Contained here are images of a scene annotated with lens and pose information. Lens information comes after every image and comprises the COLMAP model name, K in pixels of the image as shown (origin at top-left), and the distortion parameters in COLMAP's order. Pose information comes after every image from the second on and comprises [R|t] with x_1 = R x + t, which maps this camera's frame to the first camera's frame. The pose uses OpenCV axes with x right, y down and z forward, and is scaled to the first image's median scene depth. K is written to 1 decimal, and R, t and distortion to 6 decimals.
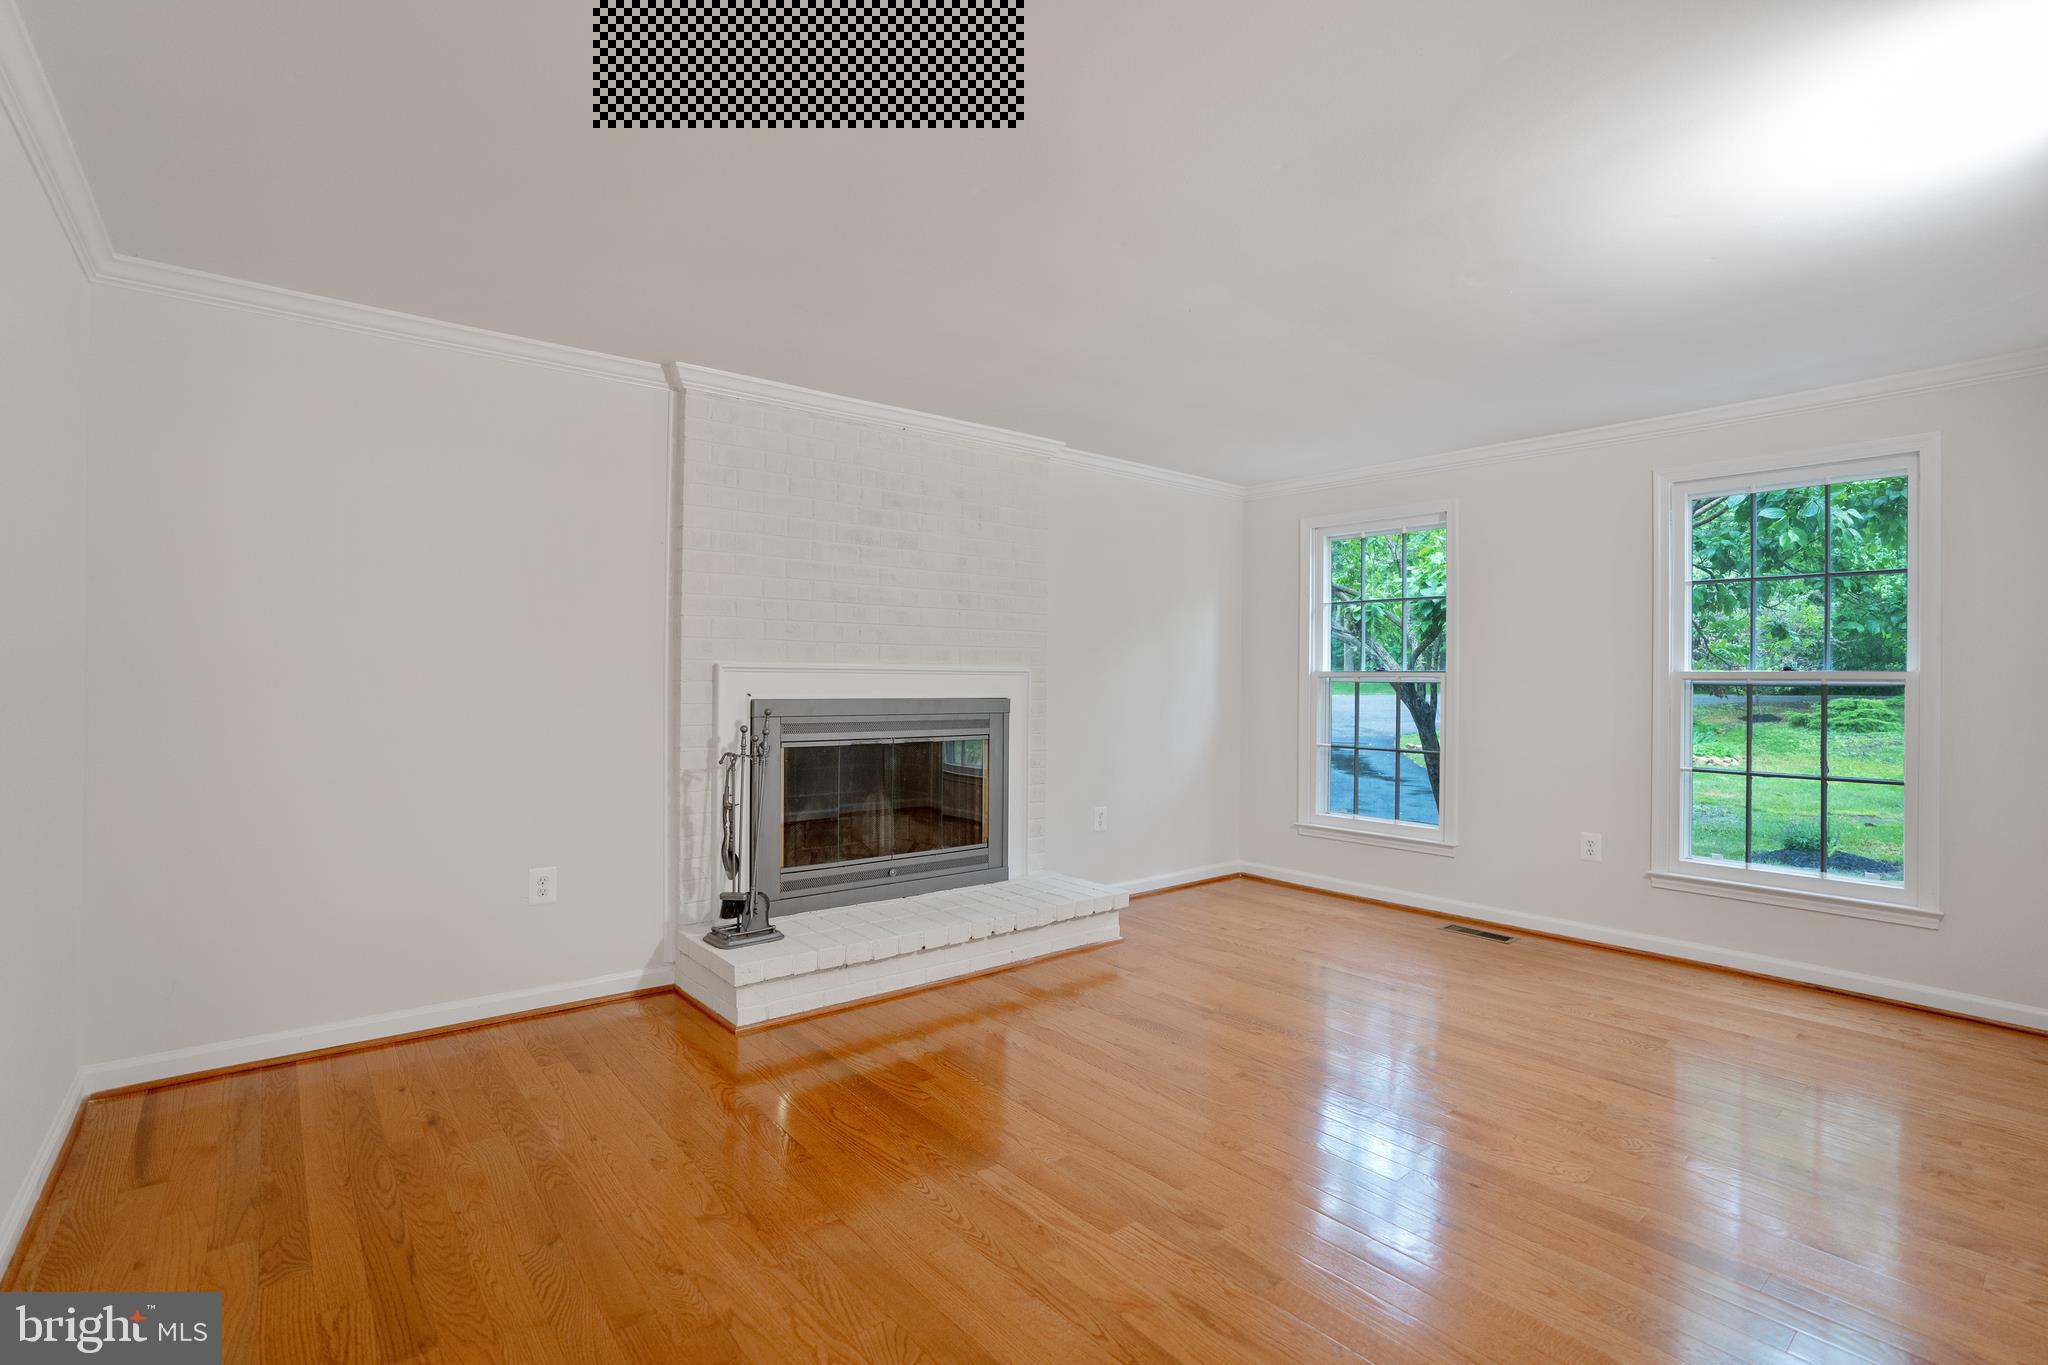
lens RADIAL K [[948.9, 0, 1021.2], [0, 948.9, 685.5], [0, 0, 1]] dist [-0.001350, 0.000179]
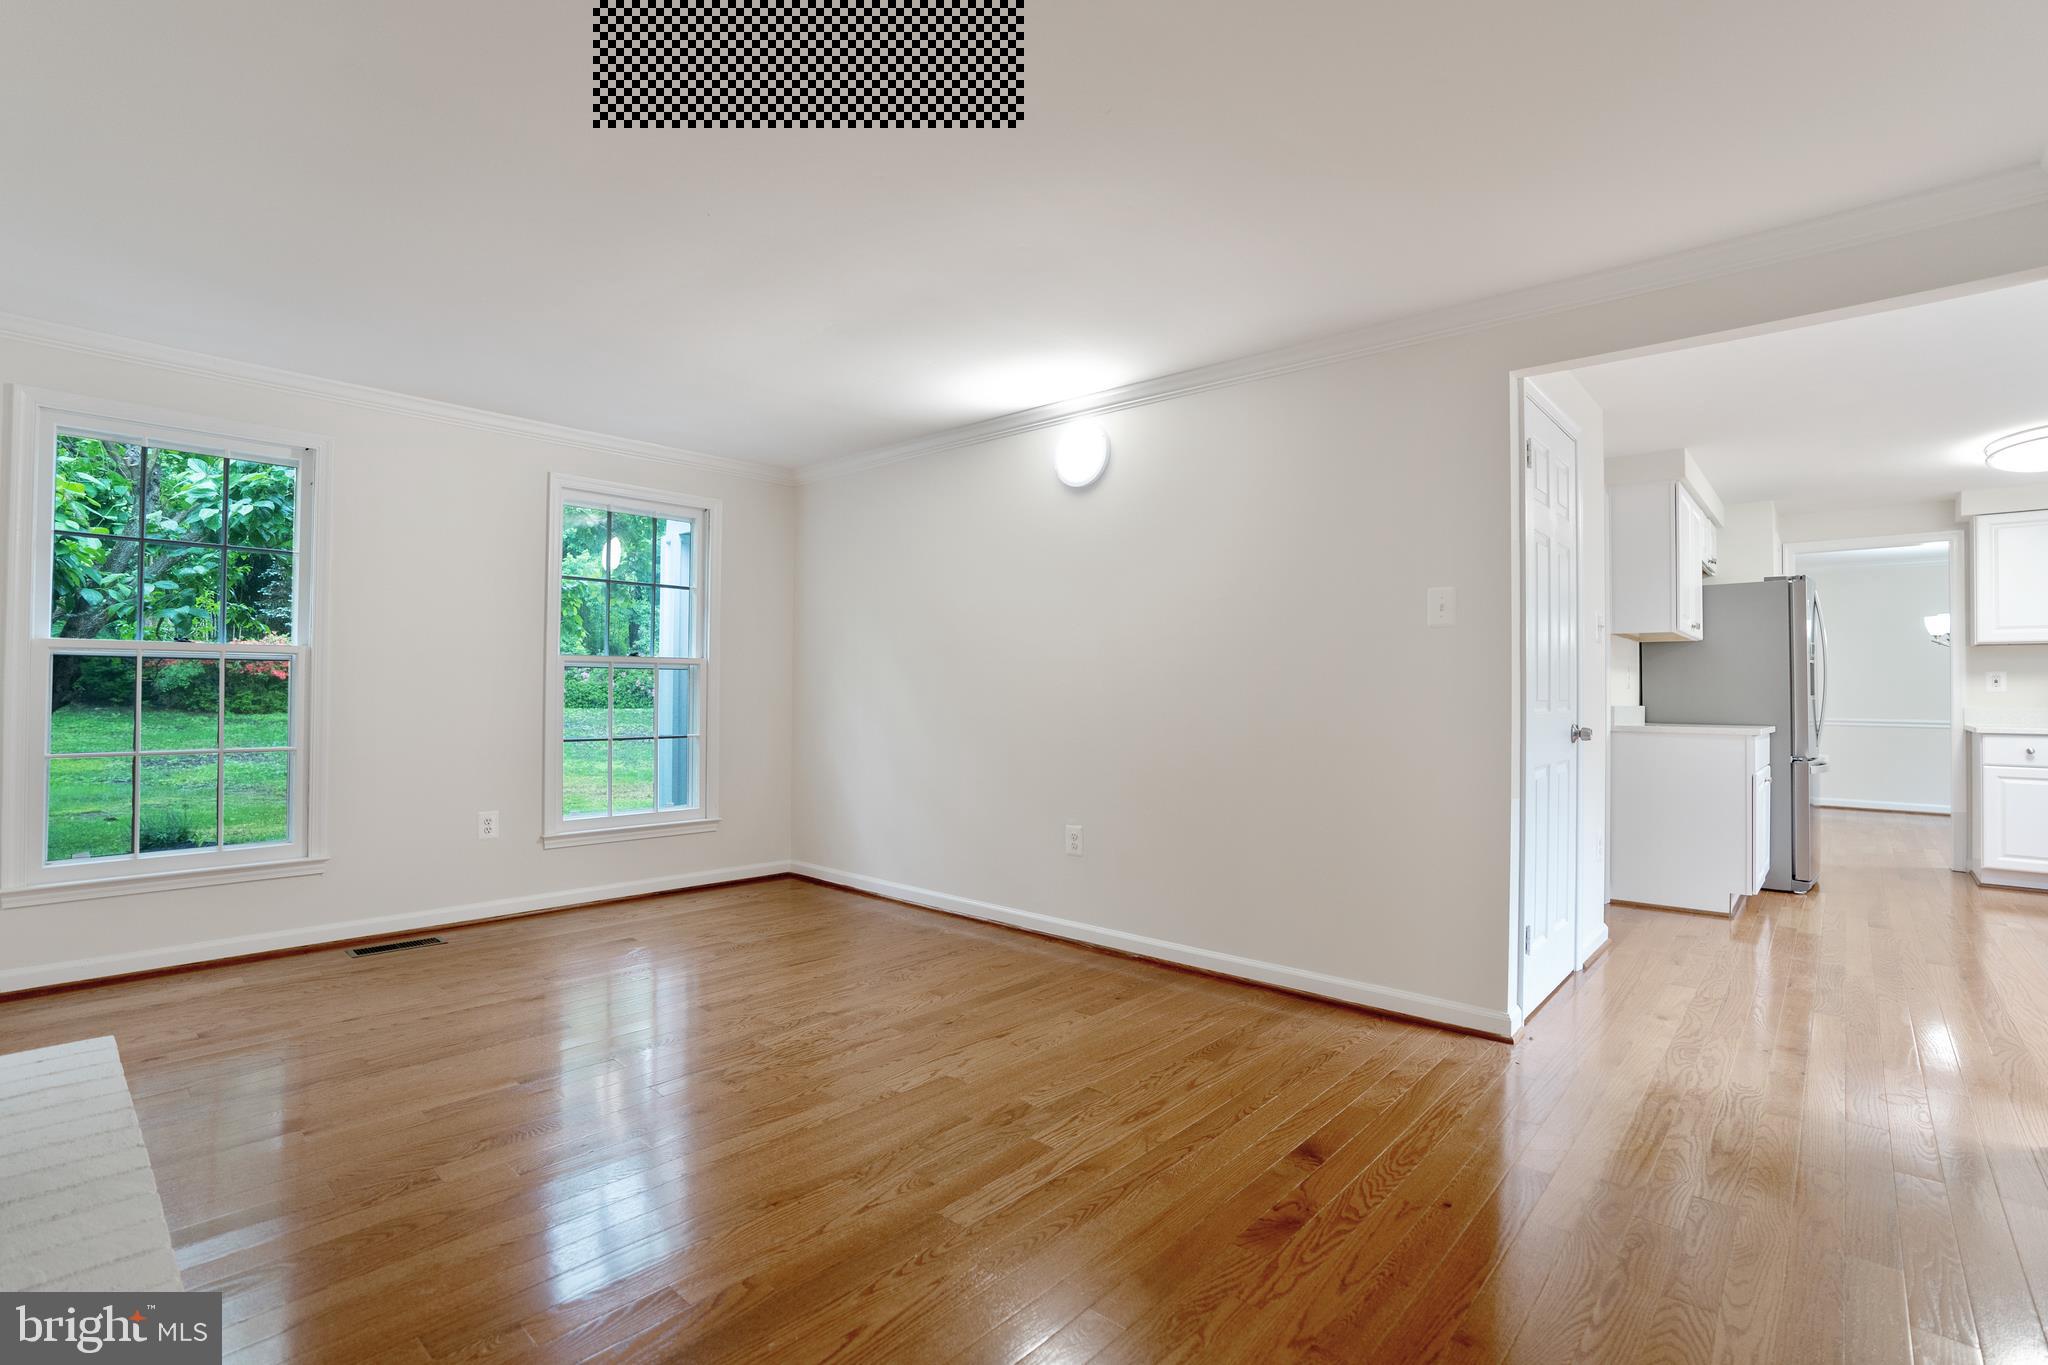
lens RADIAL K [[948.9, 0, 1020.5], [0, 948.9, 680.6], [0, 0, 1]] dist [-0.001350, 0.000179]
pose [[-0.148524, 0.007393, 0.988881, -0.745474], [-0.009550, 0.999915, -0.008910, 0.029407], [-0.988863, -0.010767, -0.148441, 0.896416]]
